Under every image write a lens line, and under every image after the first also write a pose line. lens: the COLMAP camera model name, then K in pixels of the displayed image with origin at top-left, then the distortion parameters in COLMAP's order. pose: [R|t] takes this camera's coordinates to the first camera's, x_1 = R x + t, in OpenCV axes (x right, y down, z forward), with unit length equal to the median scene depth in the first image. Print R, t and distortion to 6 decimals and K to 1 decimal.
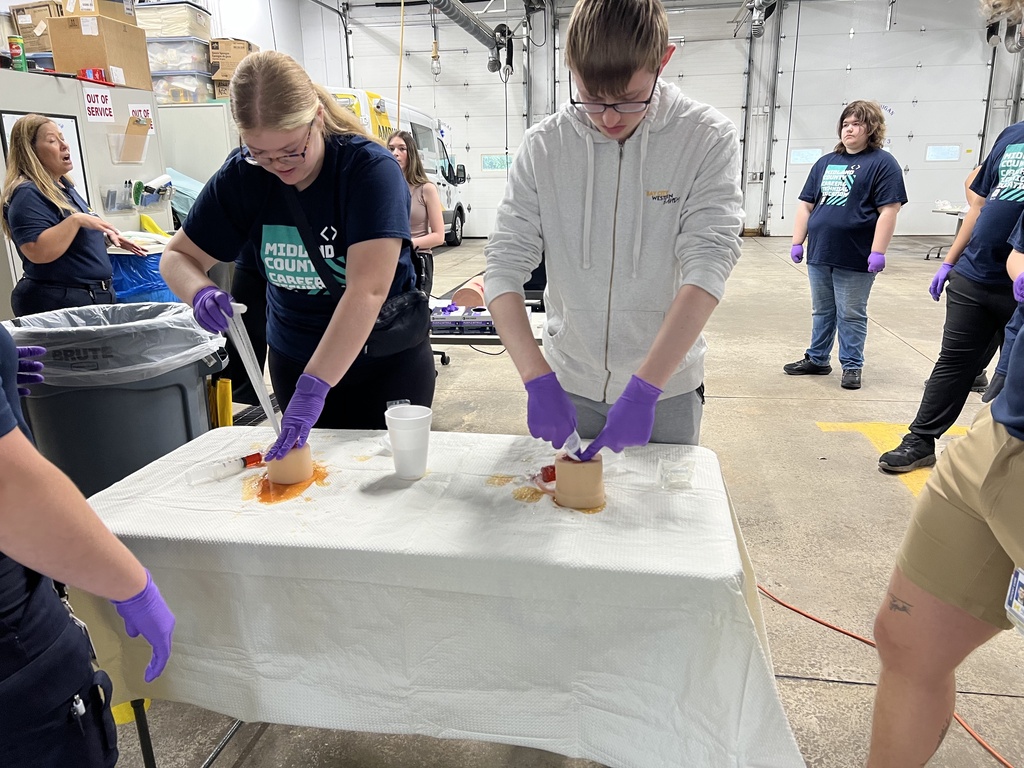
lens RADIAL K [[764.7, 0, 512.0], [0, 764.7, 384.0], [0, 0, 1]] dist [0.042497, -0.049434]
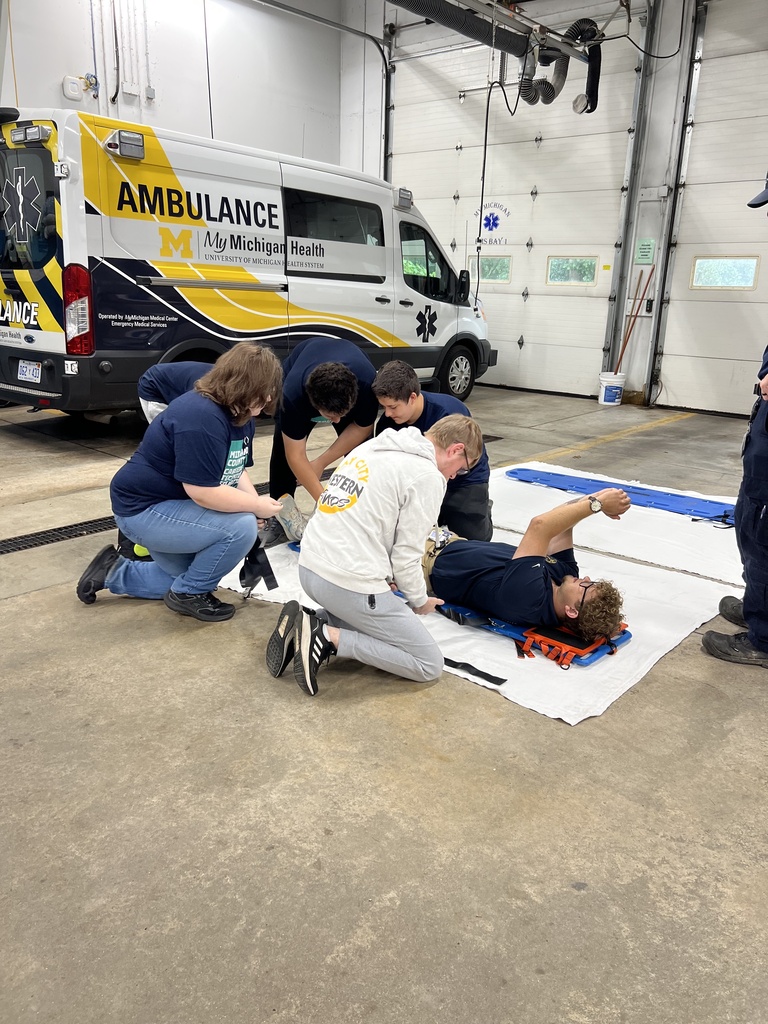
lens RADIAL K [[775.5, 0, 384.0], [0, 775.5, 512.0], [0, 0, 1]] dist [0.040418, -0.041352]
pose [[0.855216, 0.187425, -0.483195, 0.196465], [-0.178842, 0.981776, 0.064282, -0.124514], [0.486437, 0.031441, 0.873150, 0.430607]]
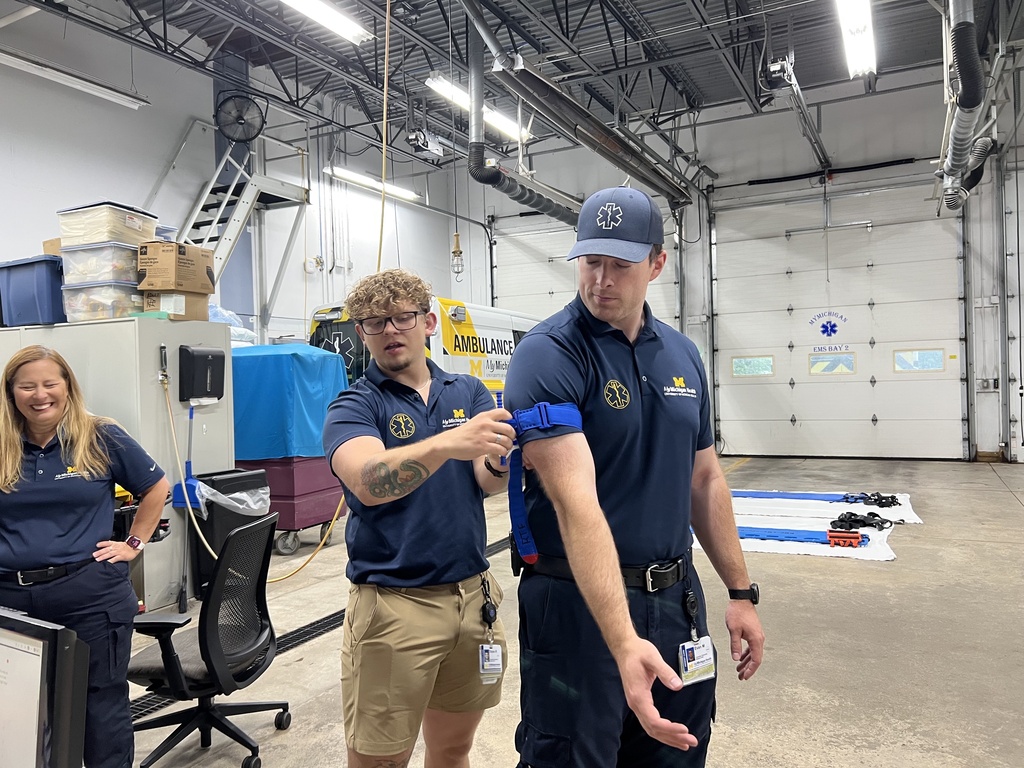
lens RADIAL K [[764.7, 0, 512.0], [0, 764.7, 384.0], [0, 0, 1]] dist [0.042497, -0.049434]
pose [[0.955356, -0.008122, -0.295346, 0.097319], [-0.066686, 0.967900, -0.242329, -0.056984], [0.287833, 0.251205, 0.924147, 0.171742]]
